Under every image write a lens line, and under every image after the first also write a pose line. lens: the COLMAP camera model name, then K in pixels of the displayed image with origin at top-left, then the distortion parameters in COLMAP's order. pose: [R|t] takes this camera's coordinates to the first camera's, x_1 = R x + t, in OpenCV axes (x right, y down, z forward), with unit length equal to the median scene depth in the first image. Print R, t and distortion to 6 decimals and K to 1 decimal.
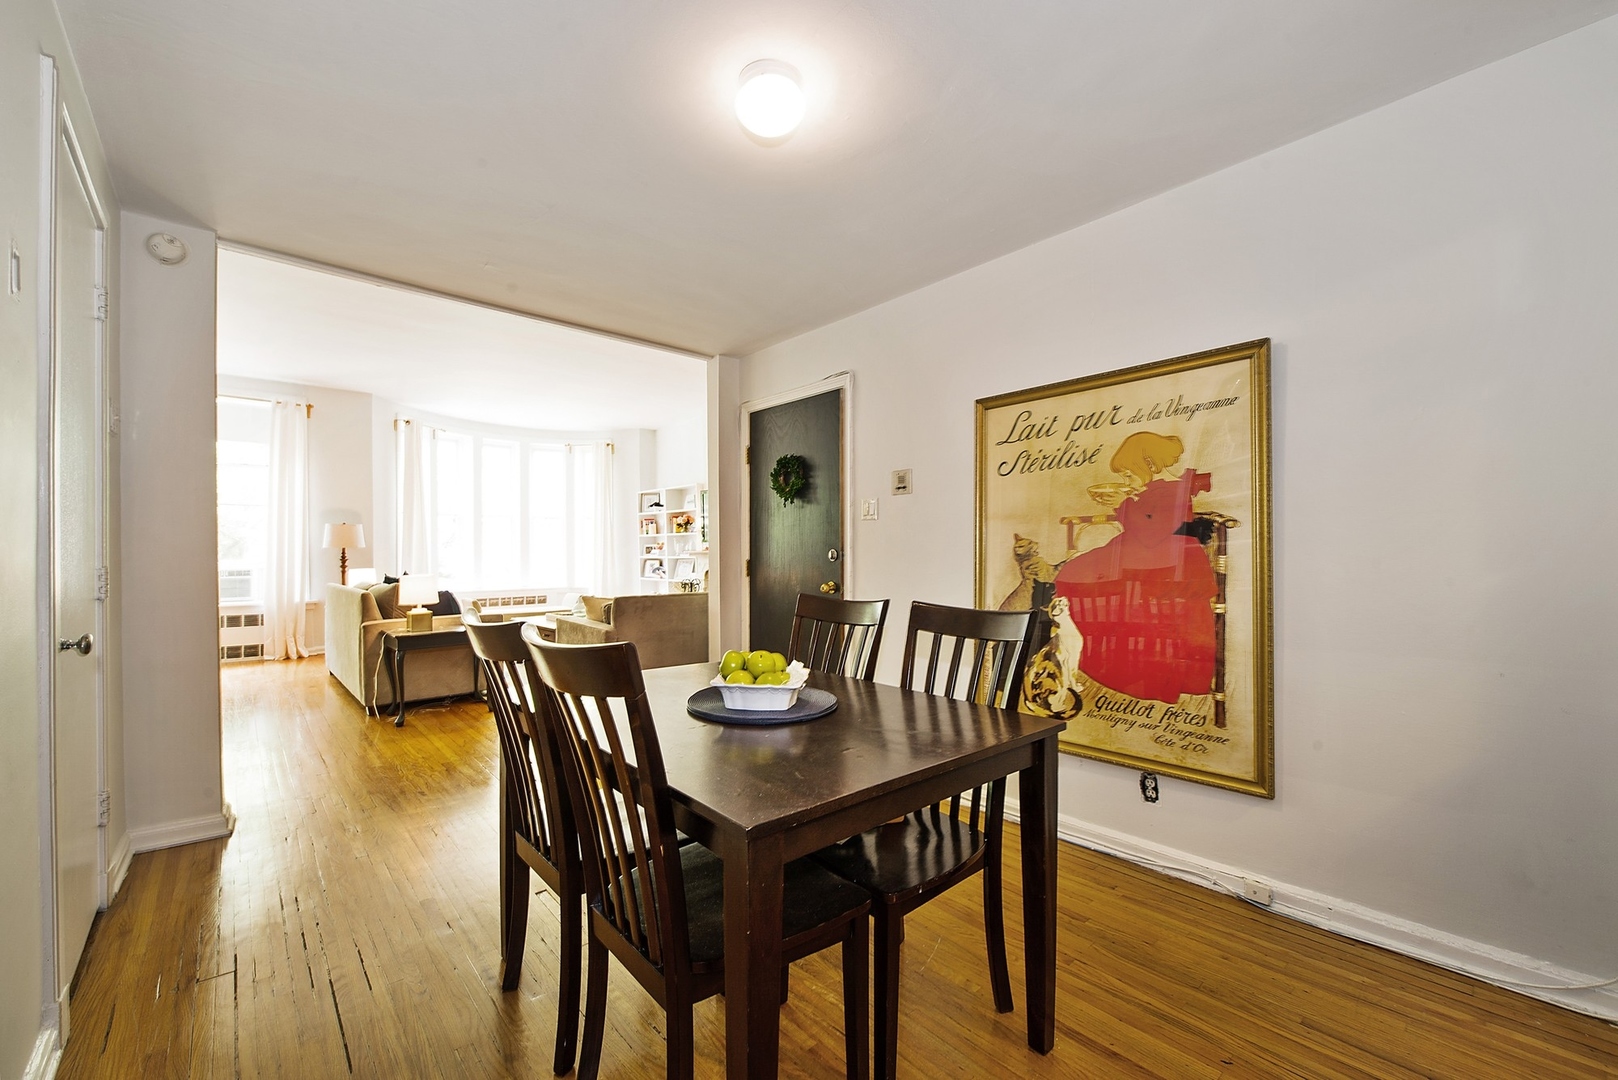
lens RADIAL K [[662.0, 0, 825.5], [0, 662.0, 547.5], [0, 0, 1]] dist [0.000134, -0.000134]
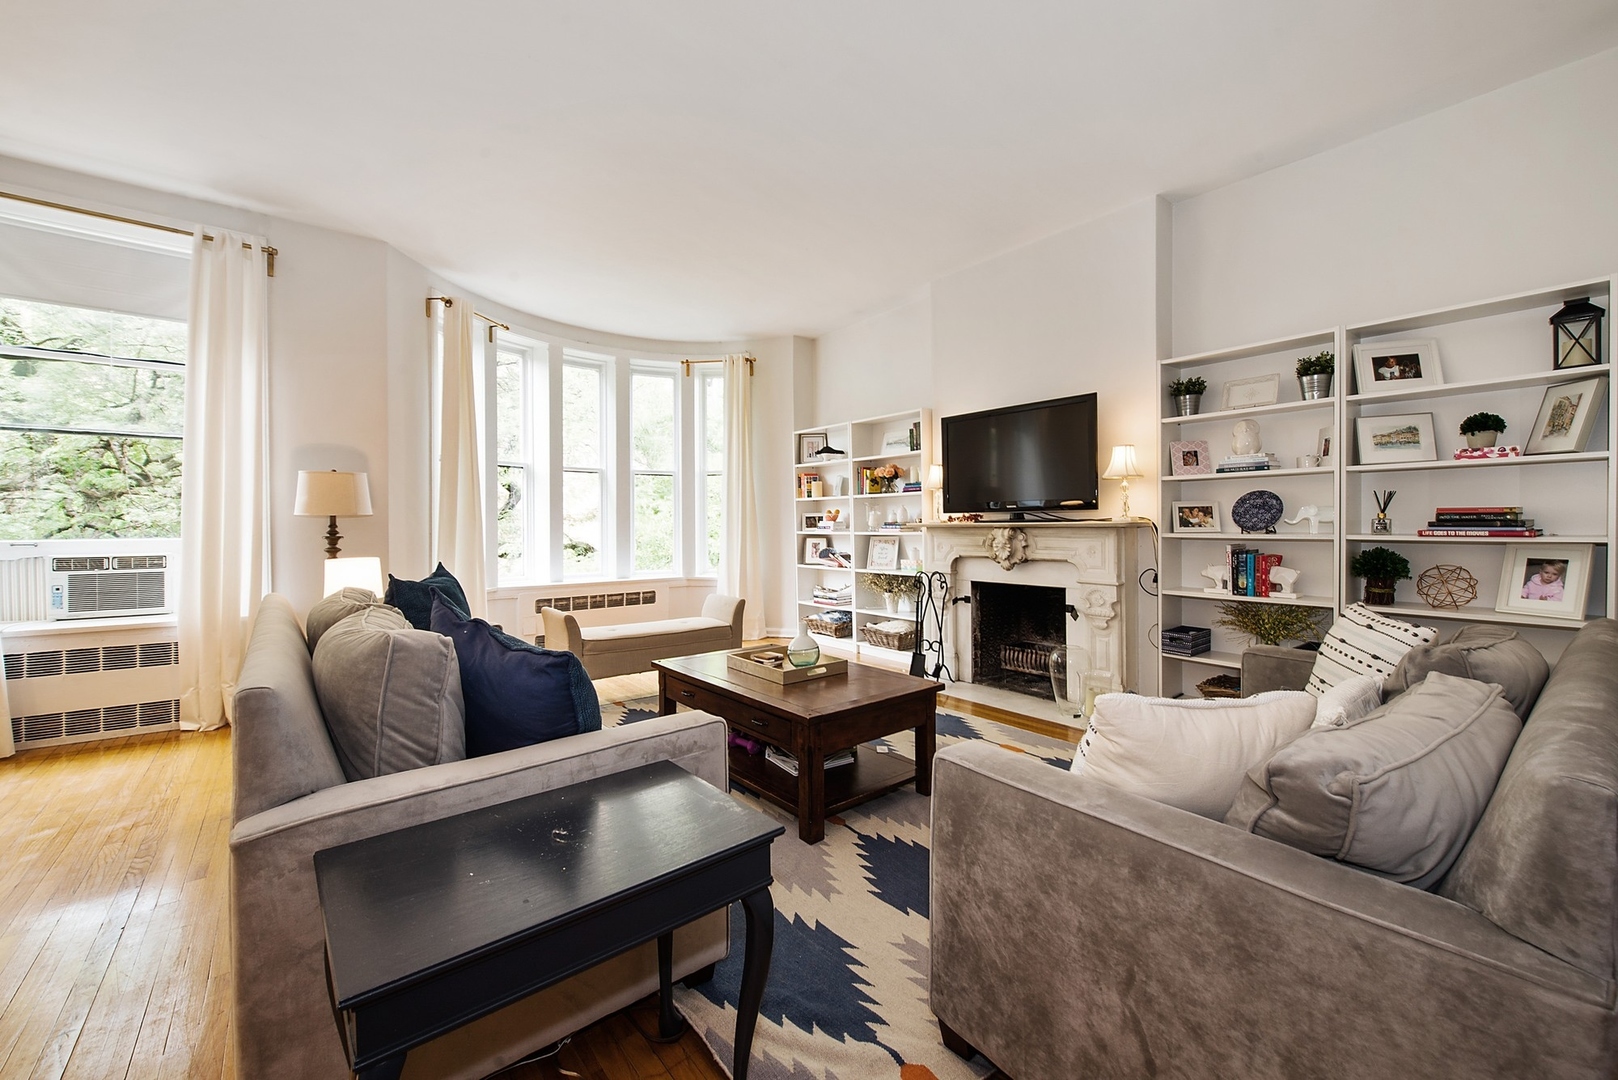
lens RADIAL K [[640.3, 0, 799.9], [0, 640.3, 524.3], [0, 0, 1]] dist [0.013098, 0.000087]
pose [[0.997622, 0.000980, -0.068914, -0.240790], [-0.000798, 0.999996, 0.002673, 0.004660], [0.068917, -0.002612, 0.997619, 0.386913]]
